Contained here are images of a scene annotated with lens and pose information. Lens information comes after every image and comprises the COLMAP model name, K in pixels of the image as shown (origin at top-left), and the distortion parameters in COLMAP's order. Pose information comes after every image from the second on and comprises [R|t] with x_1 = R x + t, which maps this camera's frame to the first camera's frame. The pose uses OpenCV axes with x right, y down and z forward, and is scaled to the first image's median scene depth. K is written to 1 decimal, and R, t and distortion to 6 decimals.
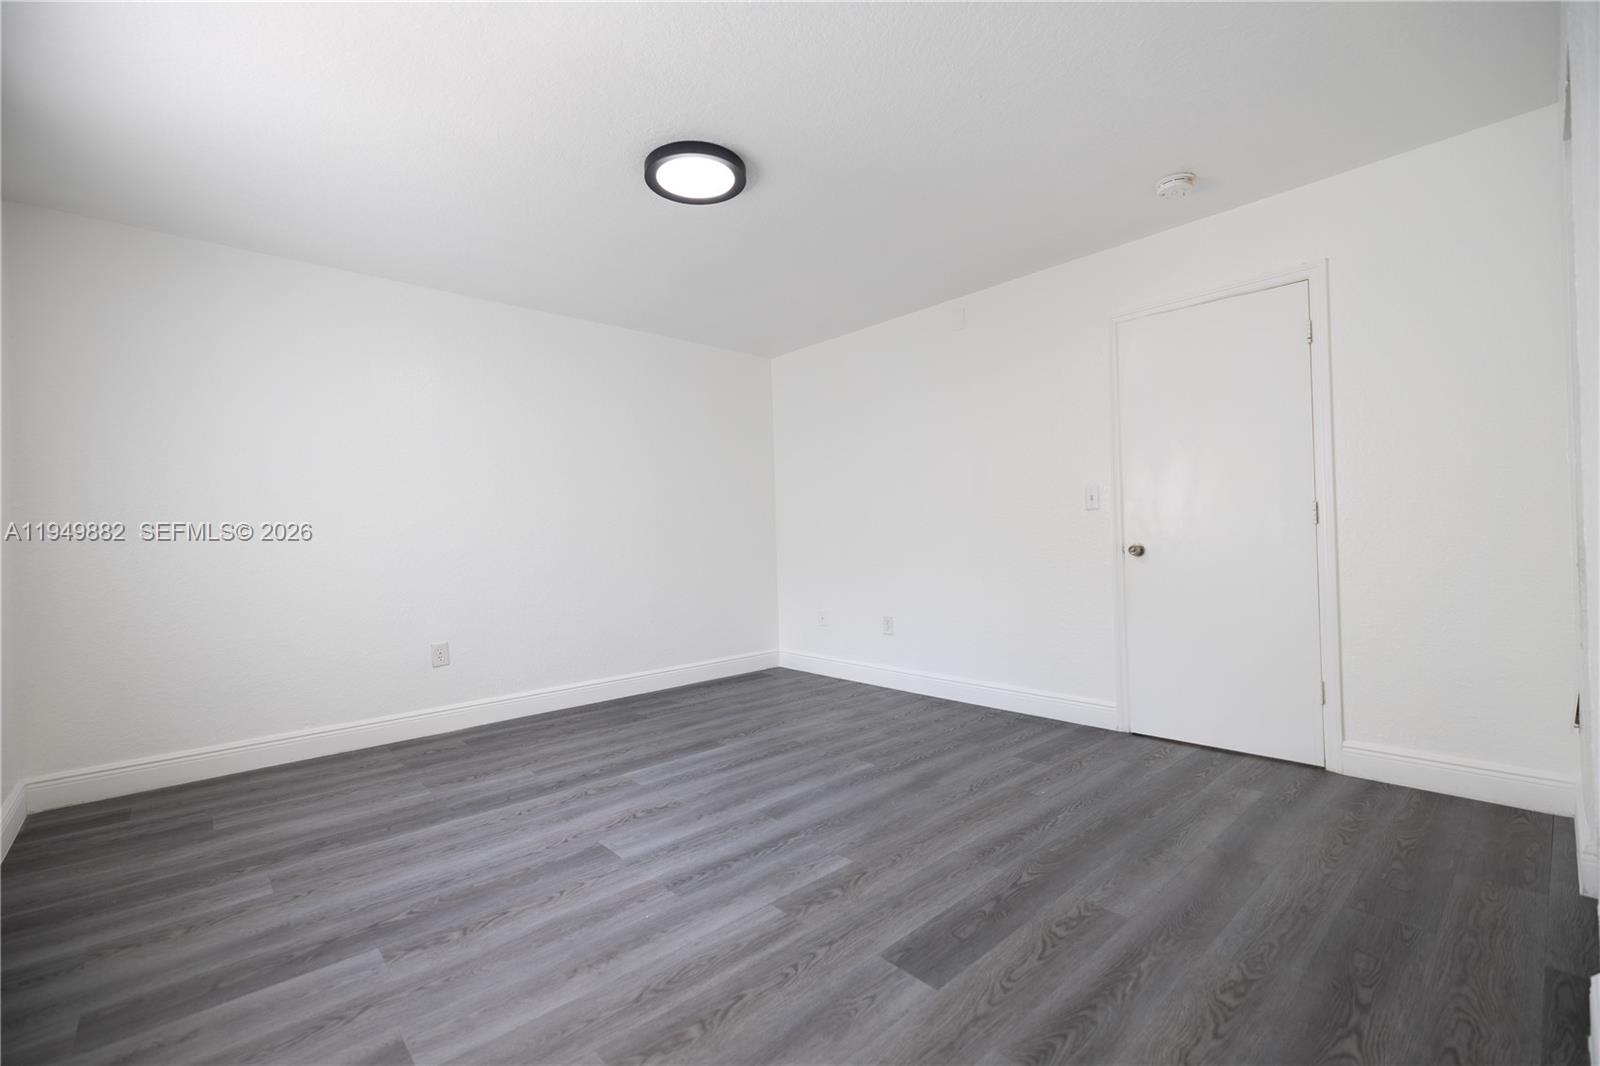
lens RADIAL K [[694.5, 0, 795.1], [0, 694.5, 532.1], [0, 0, 1]] dist [-0.000258, 0.000148]
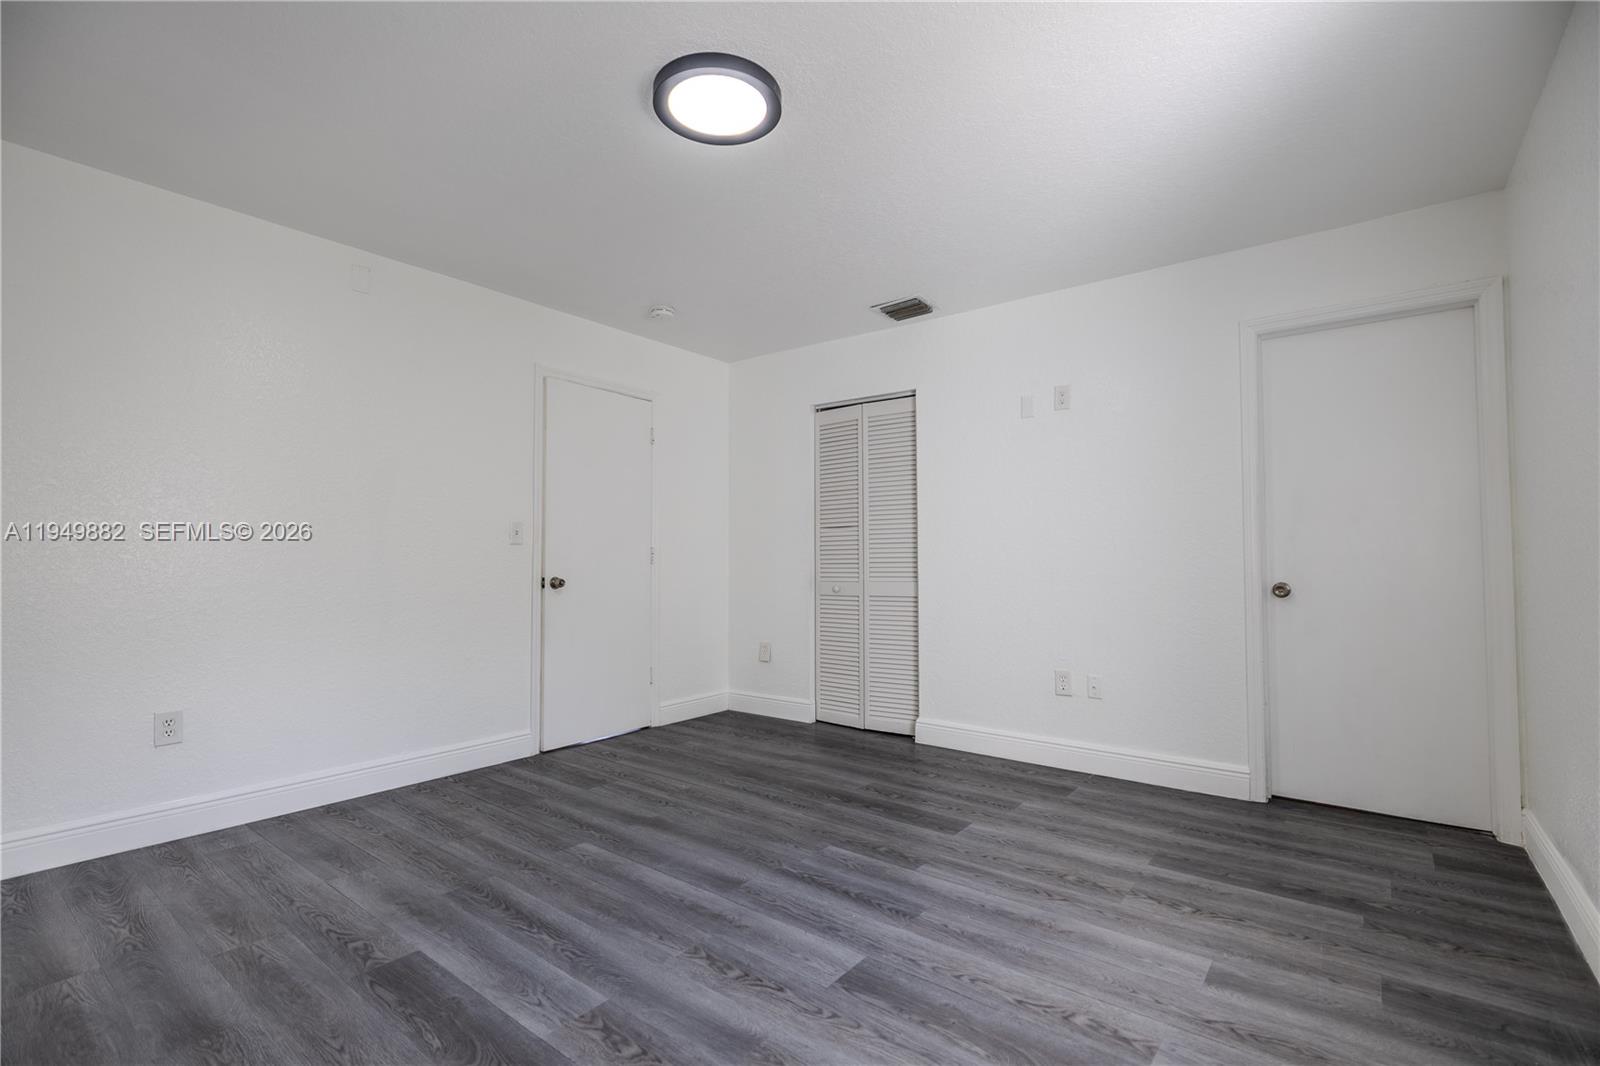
lens RADIAL K [[740.1, 0, 795.6], [0, 740.1, 538.4], [0, 0, 1]] dist [0.016210, 0.000133]
pose [[-0.180871, 0.050635, 0.982202, -1.143860], [-0.005661, 0.998604, -0.052523, 0.022107], [-0.983490, -0.015060, -0.180332, 1.269824]]
